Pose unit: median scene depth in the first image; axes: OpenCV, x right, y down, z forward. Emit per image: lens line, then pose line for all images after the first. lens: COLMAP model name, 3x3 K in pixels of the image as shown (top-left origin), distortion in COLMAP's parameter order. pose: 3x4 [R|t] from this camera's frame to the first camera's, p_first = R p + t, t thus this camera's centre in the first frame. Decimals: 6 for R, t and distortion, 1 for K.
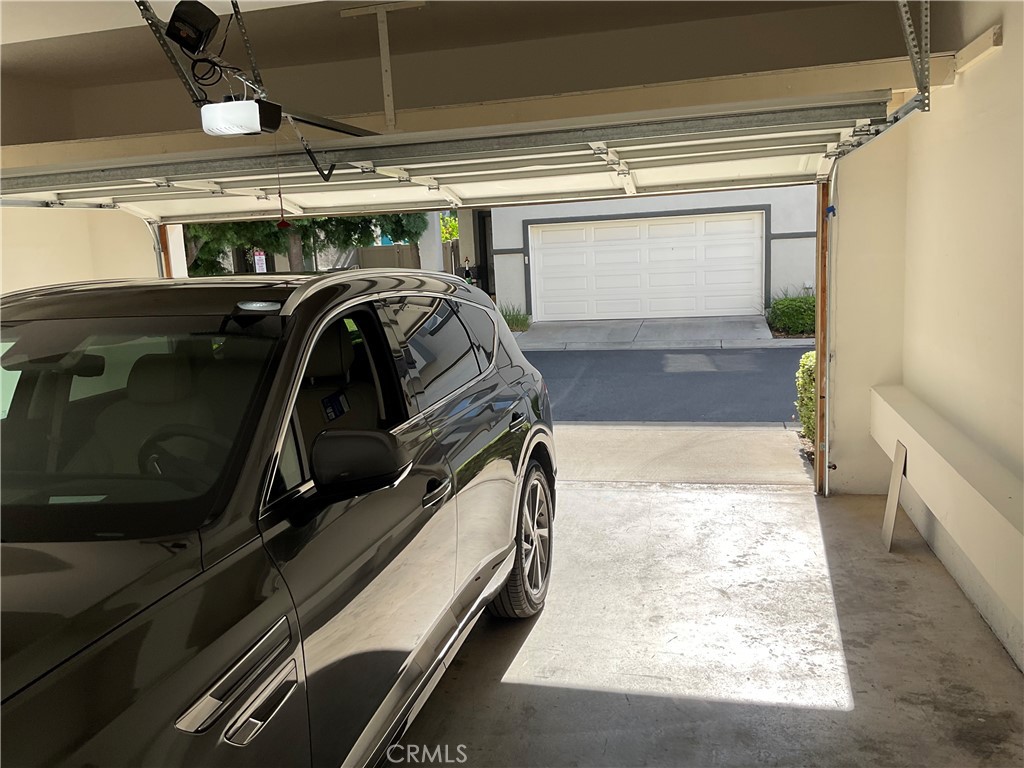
lens RADIAL K [[858.6, 0, 512.0], [0, 858.6, 384.0], [0, 0, 1]] dist [0.051707, -0.110519]
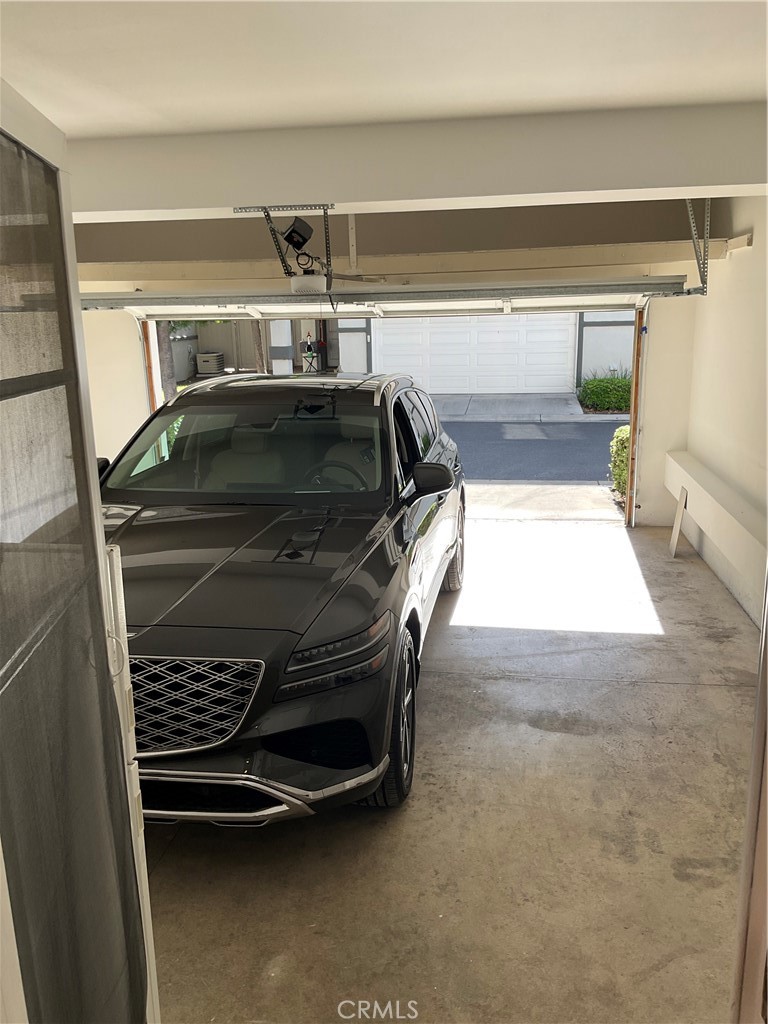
lens RADIAL K [[862.3, 0, 384.0], [0, 862.3, 512.0], [0, 0, 1]] dist [0.090188, -0.251869]
pose [[0.996193, 0.009231, 0.086690, -0.179442], [-0.015149, 0.997579, 0.067868, 0.011739], [-0.085854, -0.068923, 0.993921, -0.411123]]
